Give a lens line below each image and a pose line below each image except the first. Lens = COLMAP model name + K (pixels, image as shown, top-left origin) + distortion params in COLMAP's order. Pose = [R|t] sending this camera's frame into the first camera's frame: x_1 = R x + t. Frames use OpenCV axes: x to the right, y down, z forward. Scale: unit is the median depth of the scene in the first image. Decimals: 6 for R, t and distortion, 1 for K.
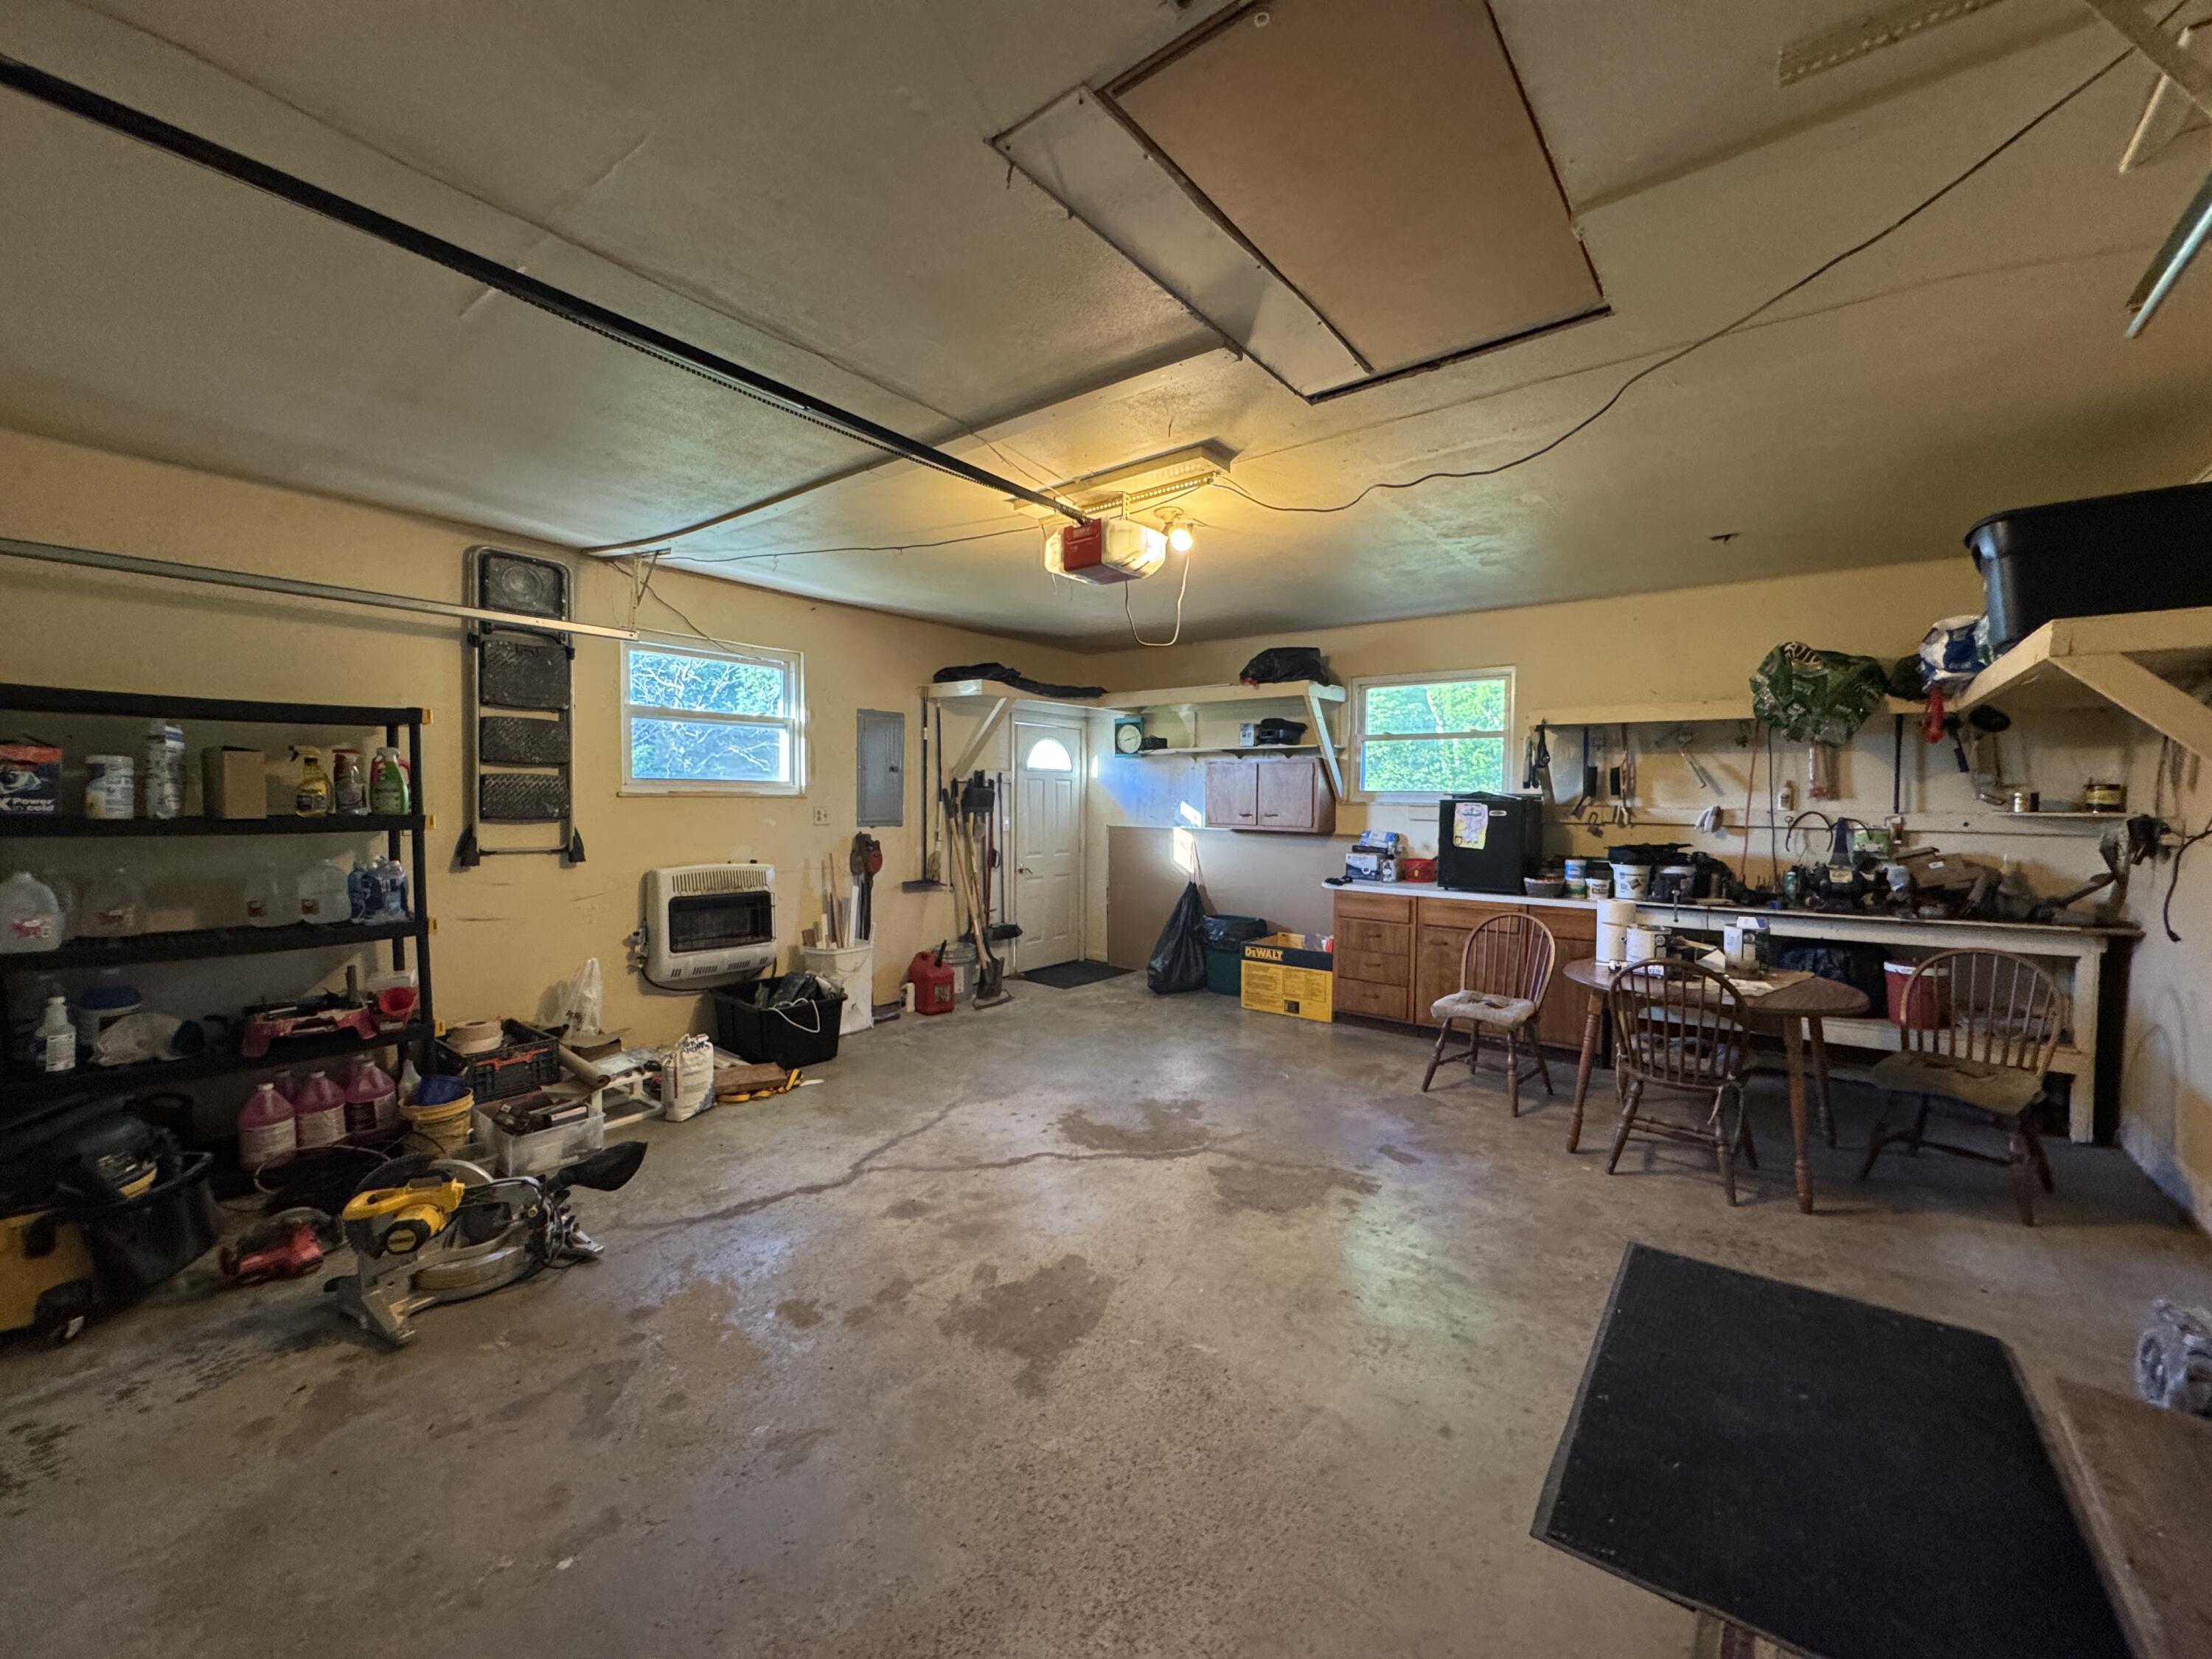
lens RADIAL K [[884.7, 0, 1100.7], [0, 884.7, 830.2], [0, 0, 1]] dist [-0.005591, 0.001026]
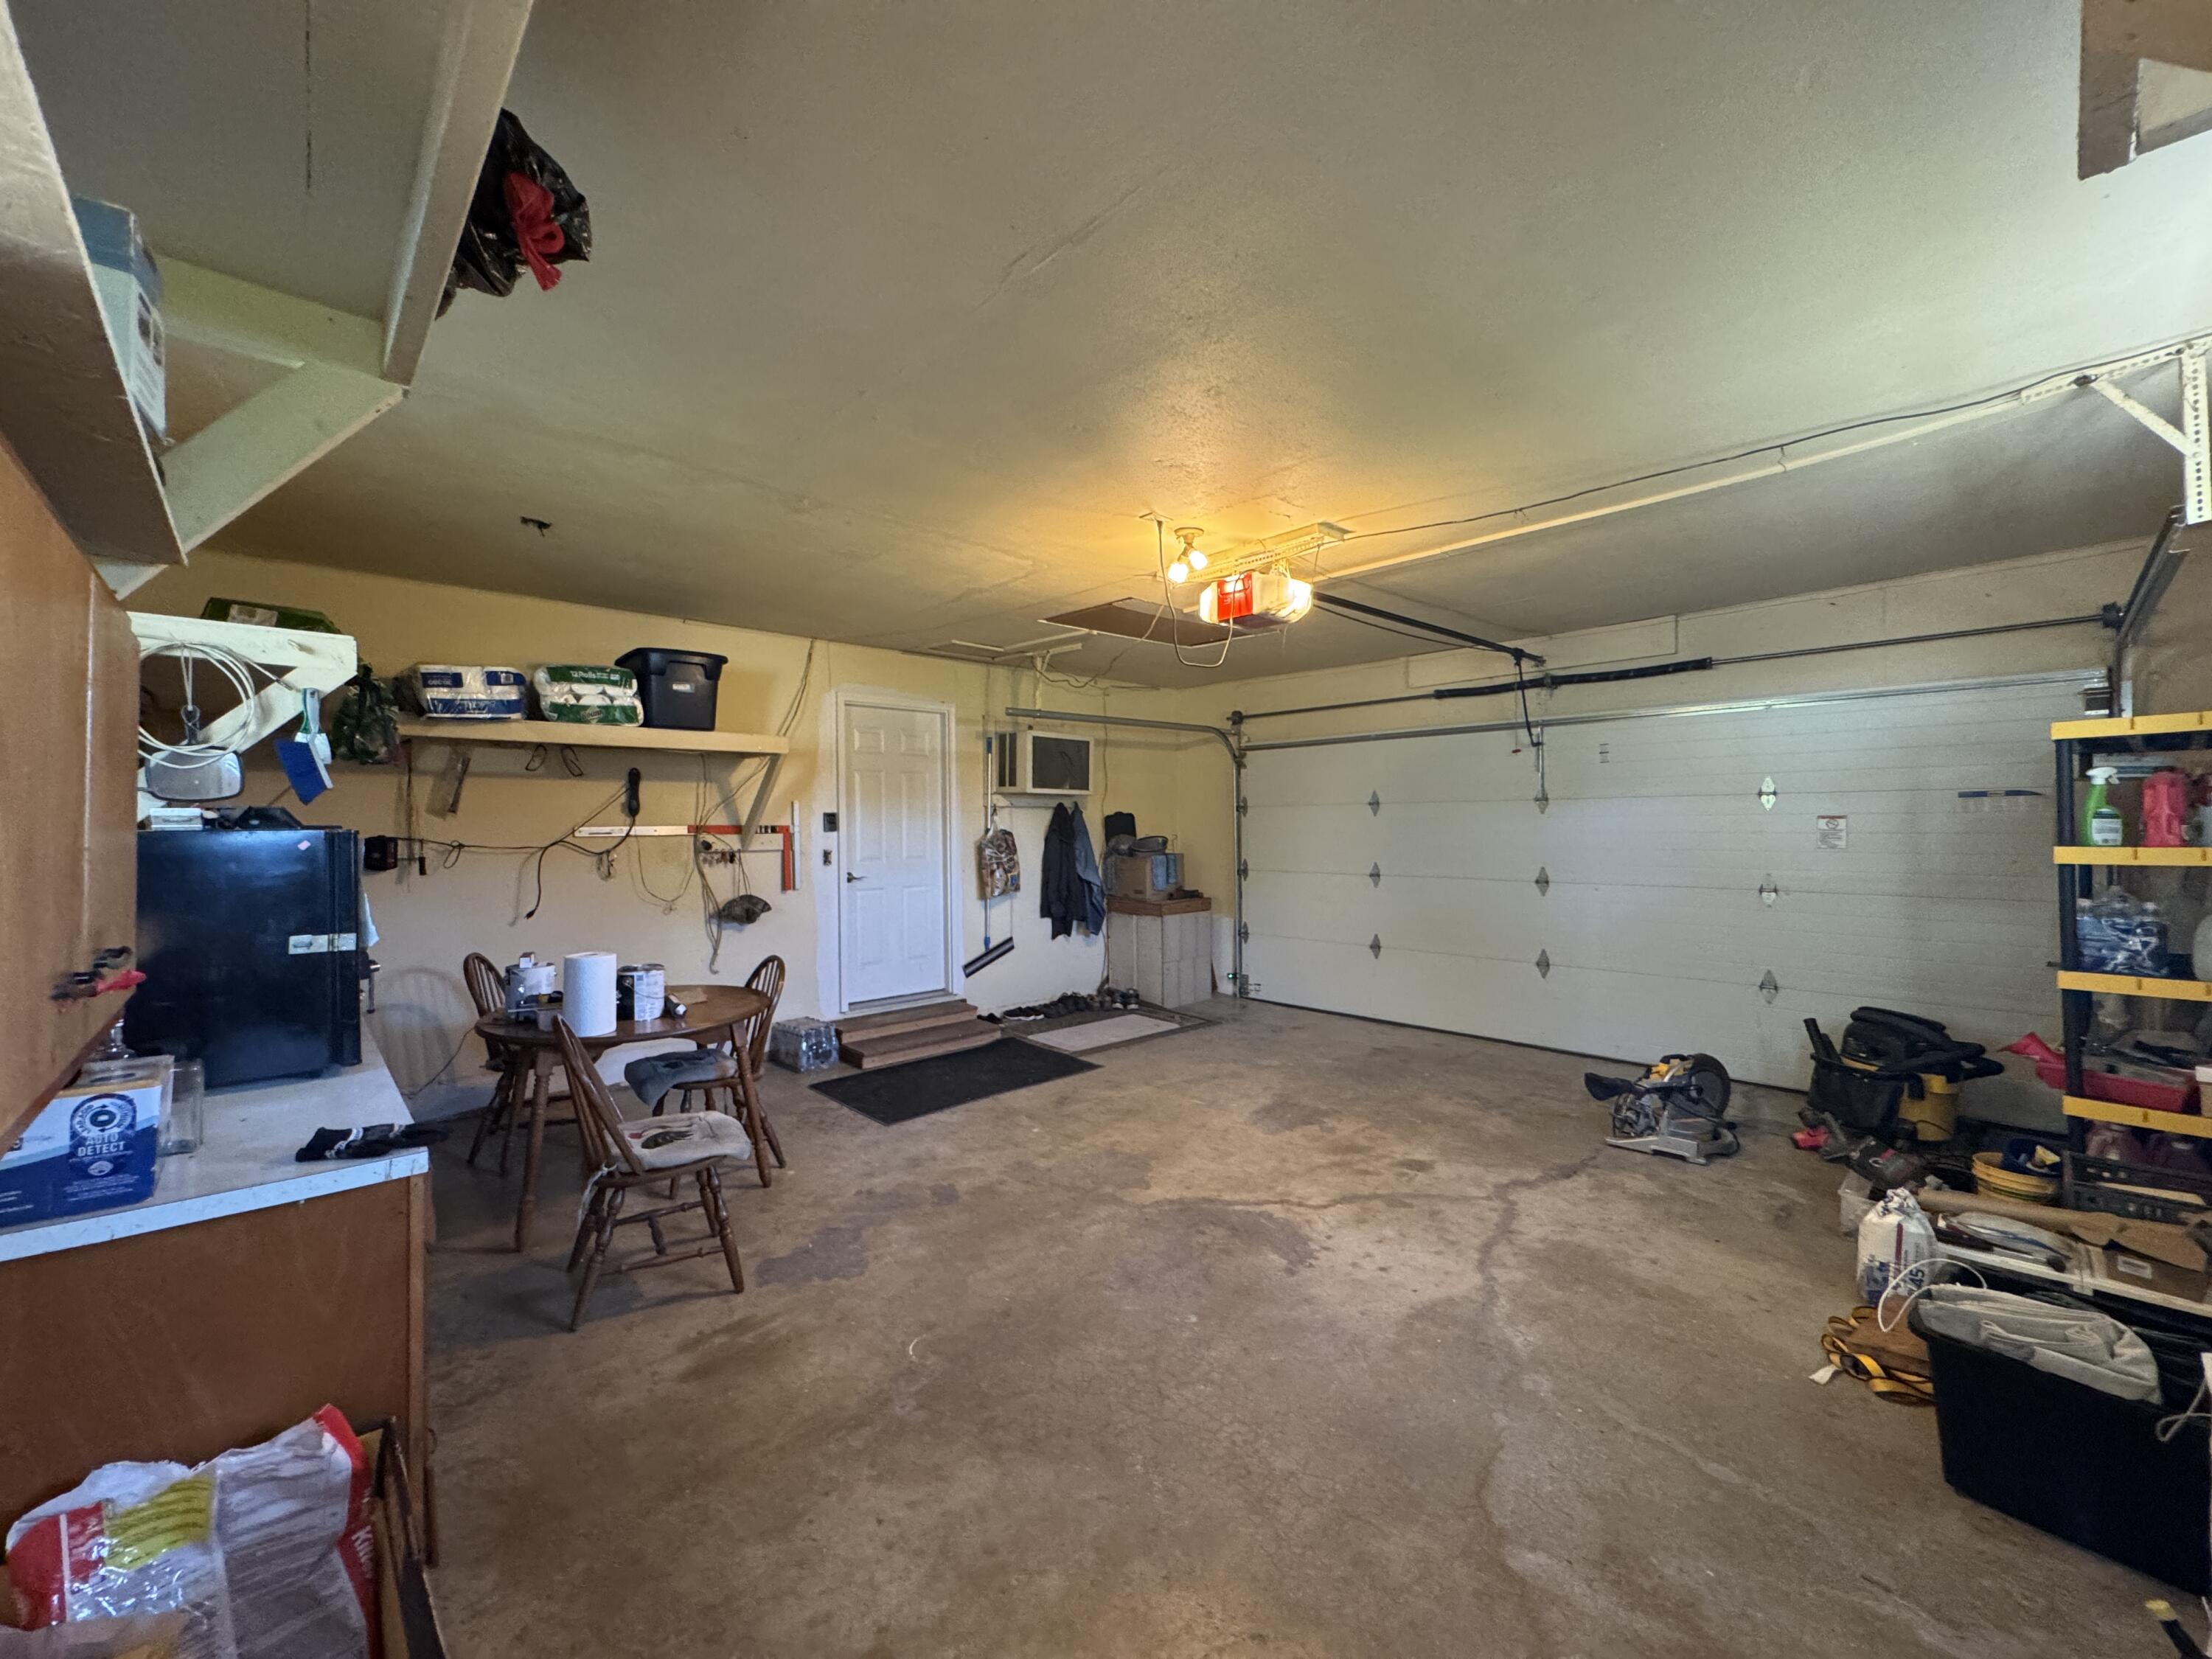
lens RADIAL K [[884.7, 0, 1098.4], [0, 884.7, 825.5], [0, 0, 1]] dist [-0.005591, 0.001026]
pose [[-0.987972, -0.001888, 0.154619, 0.022559], [0.004334, 0.999195, 0.039888, -0.074766], [-0.154570, 0.040079, -0.987169, 1.962143]]
